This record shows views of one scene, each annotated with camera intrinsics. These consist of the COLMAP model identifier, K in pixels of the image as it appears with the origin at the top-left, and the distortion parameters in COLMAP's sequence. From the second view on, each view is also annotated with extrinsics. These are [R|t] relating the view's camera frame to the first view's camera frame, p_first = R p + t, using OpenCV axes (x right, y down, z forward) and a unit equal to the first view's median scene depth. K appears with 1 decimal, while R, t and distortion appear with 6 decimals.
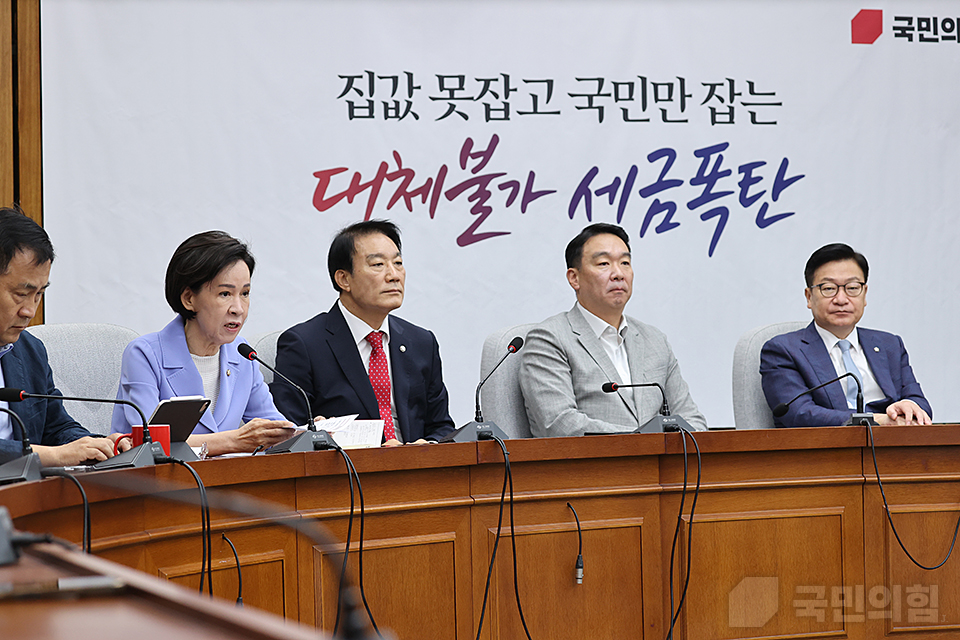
lens RADIAL K [[2884.4, 0, 486.8], [0, 2884.4, 316.0], [0, 0, 1]] dist [-0.040051, 0.000000]
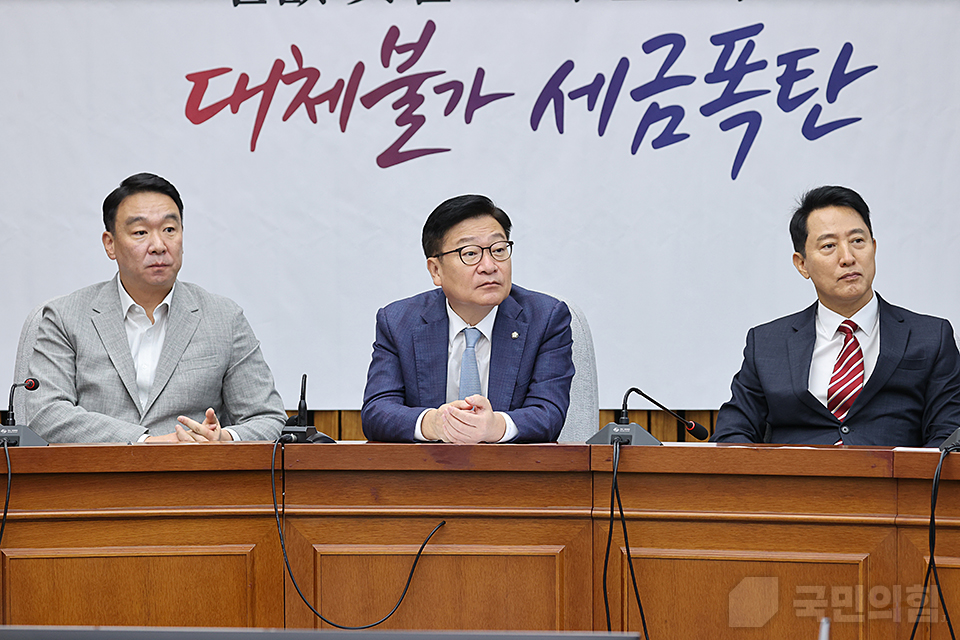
lens RADIAL K [[4211.6, 0, 472.4], [0, 4211.6, 321.3], [0, 0, 1]] dist [0.151858, 0.000000]
pose [[0.907411, 0.020052, -0.419765, 0.477854], [-0.000267, 0.998888, 0.047139, -0.035534], [0.420244, -0.042663, 0.906408, -0.012220]]
